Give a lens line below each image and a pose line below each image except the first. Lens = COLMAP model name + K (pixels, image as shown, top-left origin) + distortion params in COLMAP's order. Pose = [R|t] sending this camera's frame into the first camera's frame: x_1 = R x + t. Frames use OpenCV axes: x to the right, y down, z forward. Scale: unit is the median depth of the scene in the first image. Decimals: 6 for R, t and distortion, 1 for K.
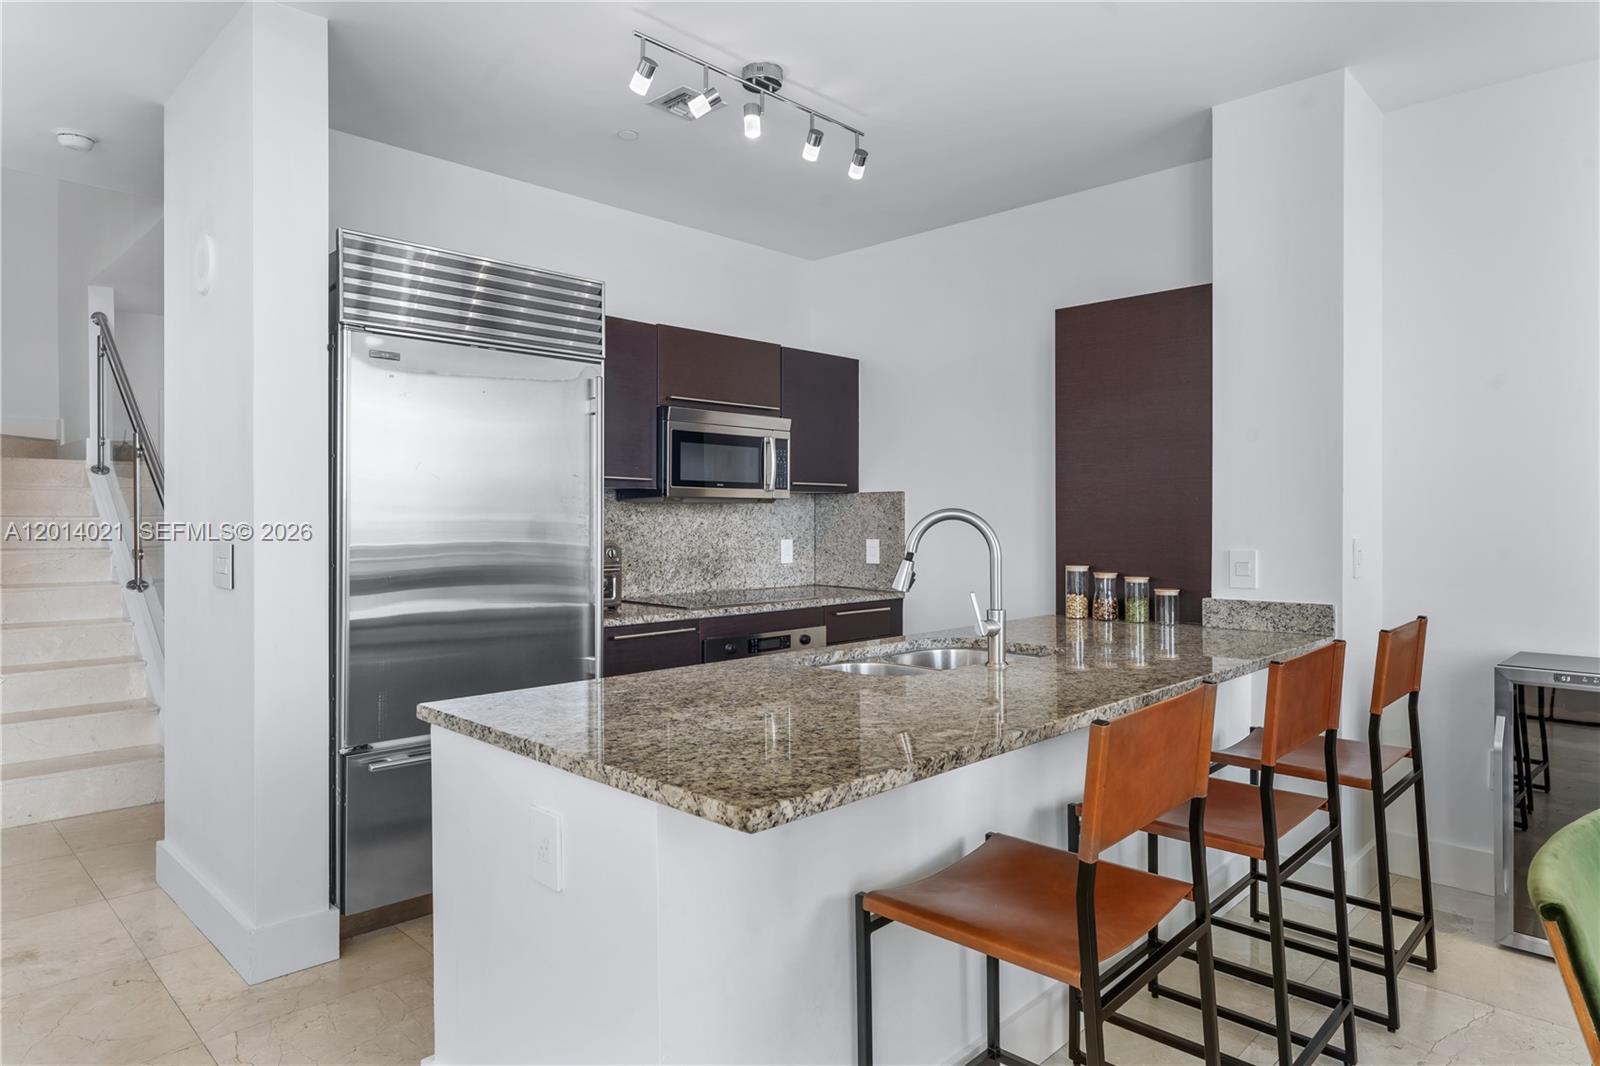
lens RADIAL K [[951.5, 0, 793.0], [0, 951.5, 518.1], [0, 0, 1]] dist [0.000210, -0.001371]
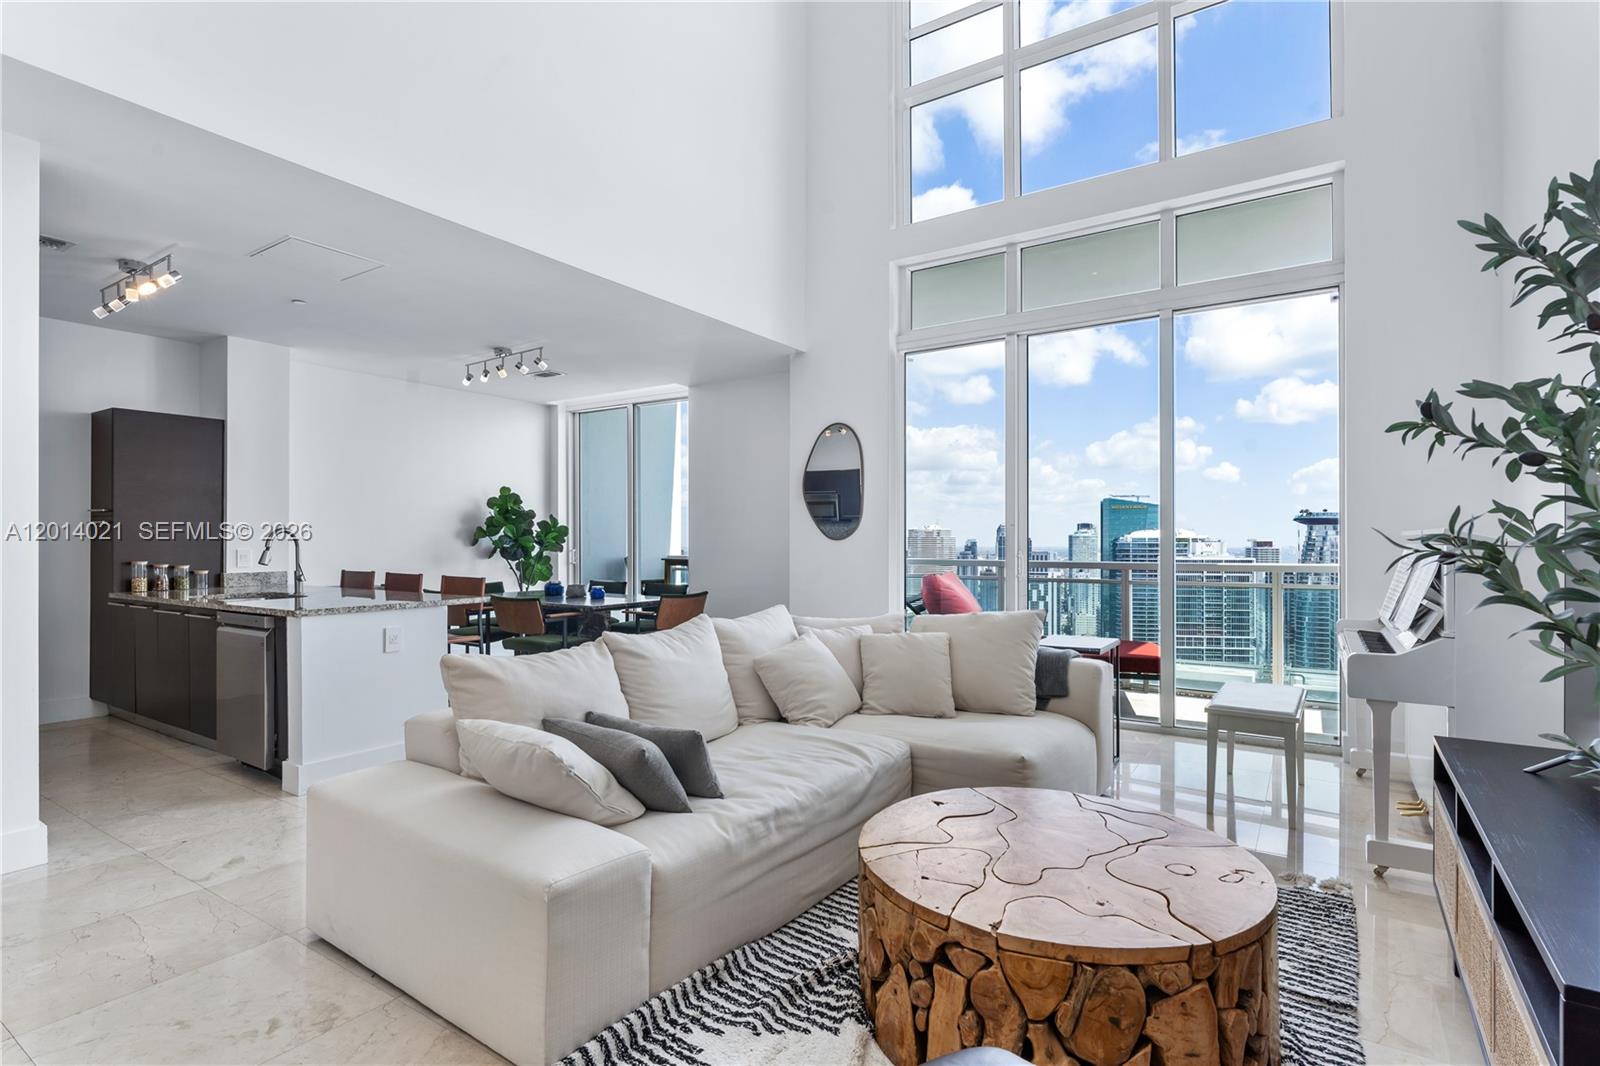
lens RADIAL K [[781.5, 0, 801.5], [0, 781.5, 542.4], [0, 0, 1]] dist [-0.004425, -0.001434]
pose [[-0.174788, -0.001156, 0.984605, -1.553500], [0.002976, 0.999994, 0.001702, 0.020029], [-0.984602, 0.003228, -0.174784, 0.083273]]
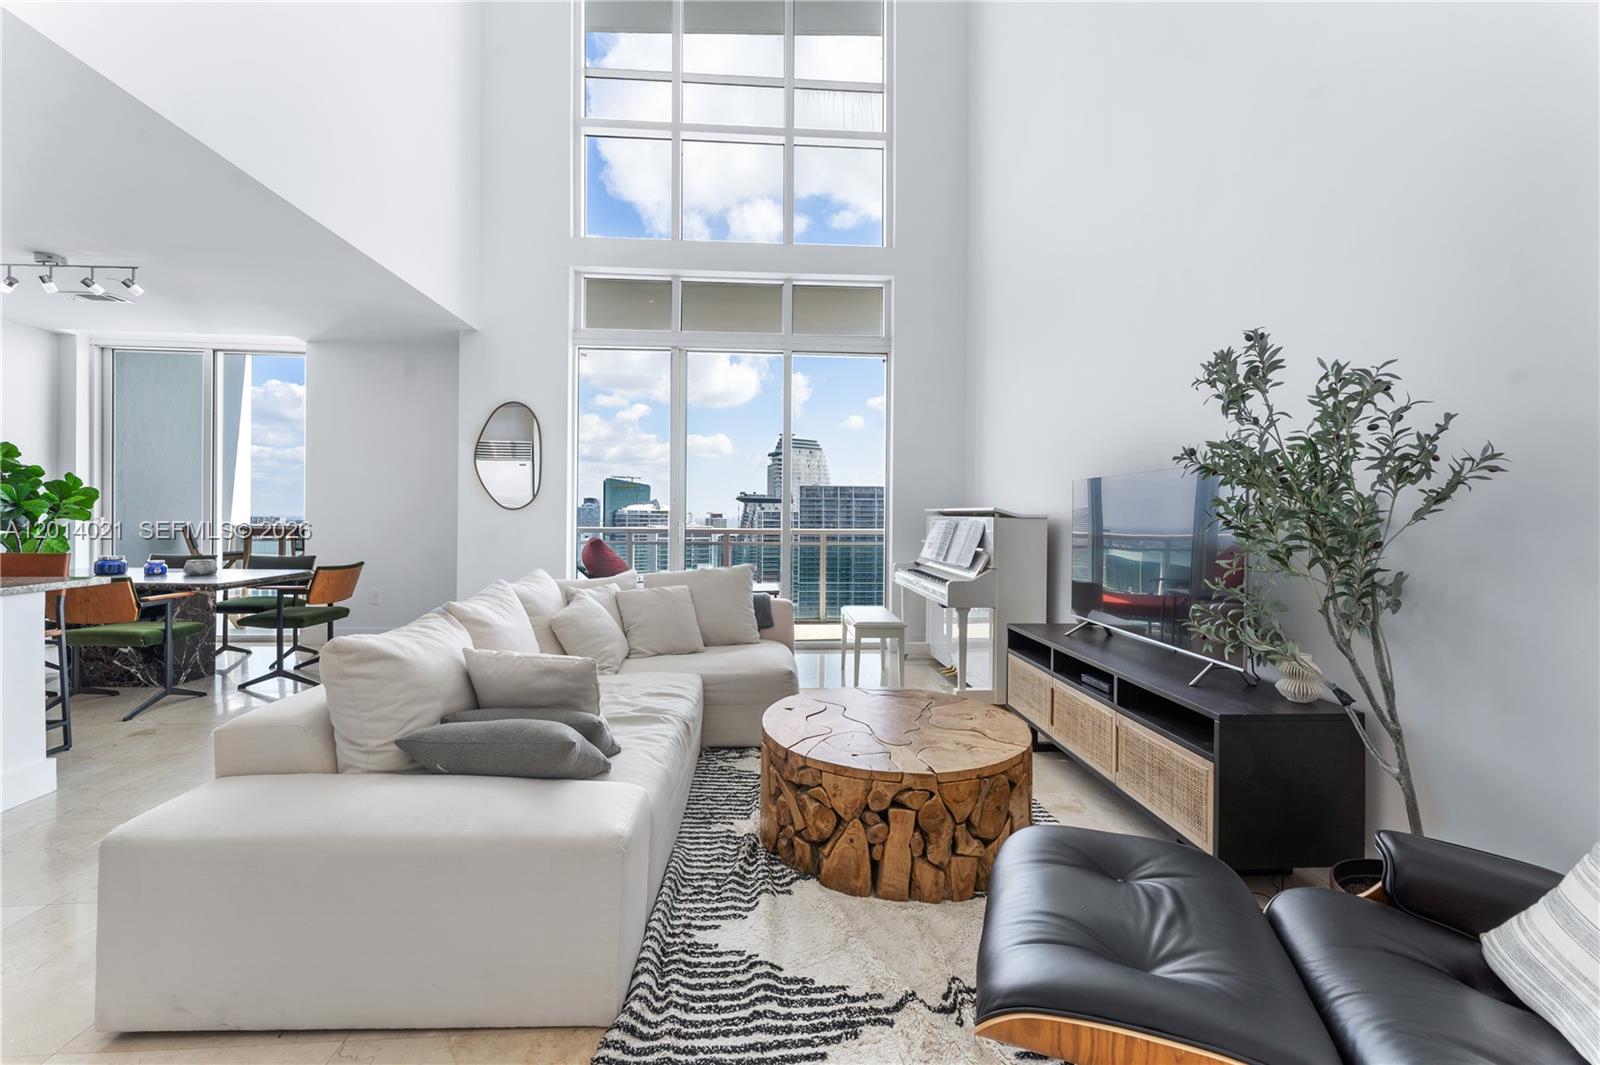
lens RADIAL K [[647.4, 0, 798.7], [0, 647.4, 515.6], [0, 0, 1]] dist [-0.001124, -0.000500]
pose [[-0.740994, -0.007787, 0.671466, -1.396094], [-0.007168, 0.999968, 0.003686, 0.022090], [-0.671473, -0.002082, -0.741026, 0.437168]]
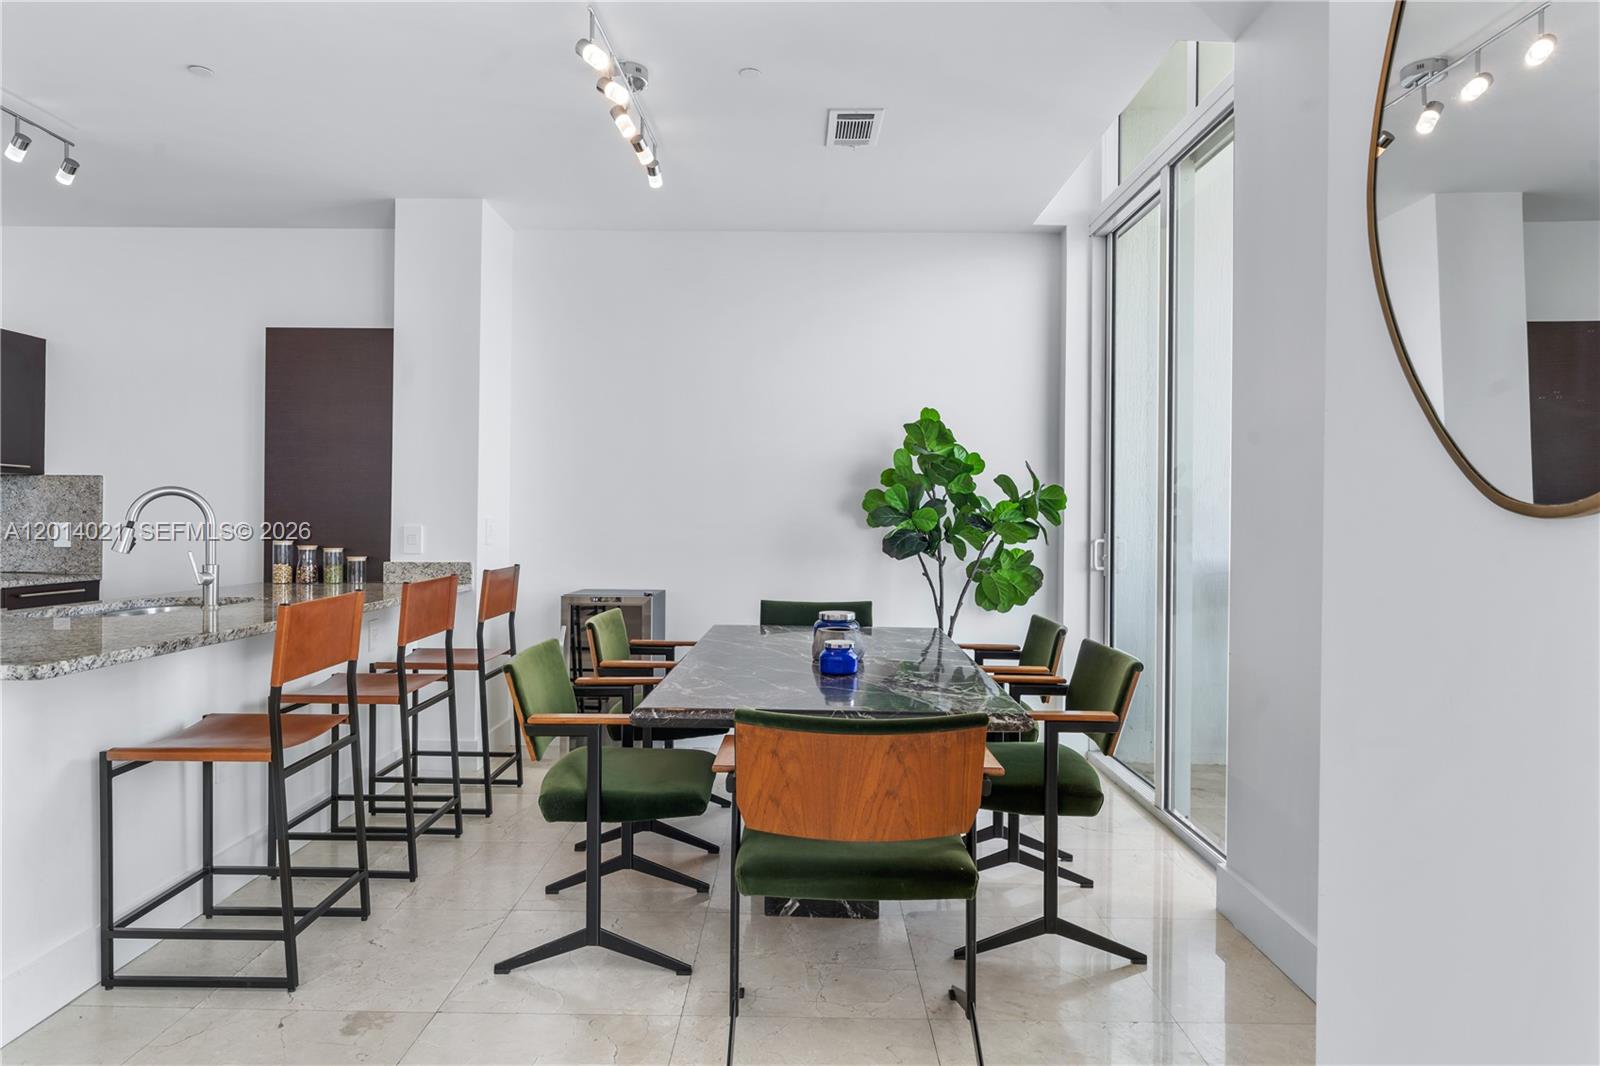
lens RADIAL K [[951.5, 0, 793.0], [0, 951.5, 518.1], [0, 0, 1]] dist [0.000210, -0.001371]
pose [[0.717131, 0.009100, 0.696879, -0.099963], [-0.008934, 0.999953, -0.003864, 0.024043], [-0.696881, -0.003455, 0.717179, -0.398233]]
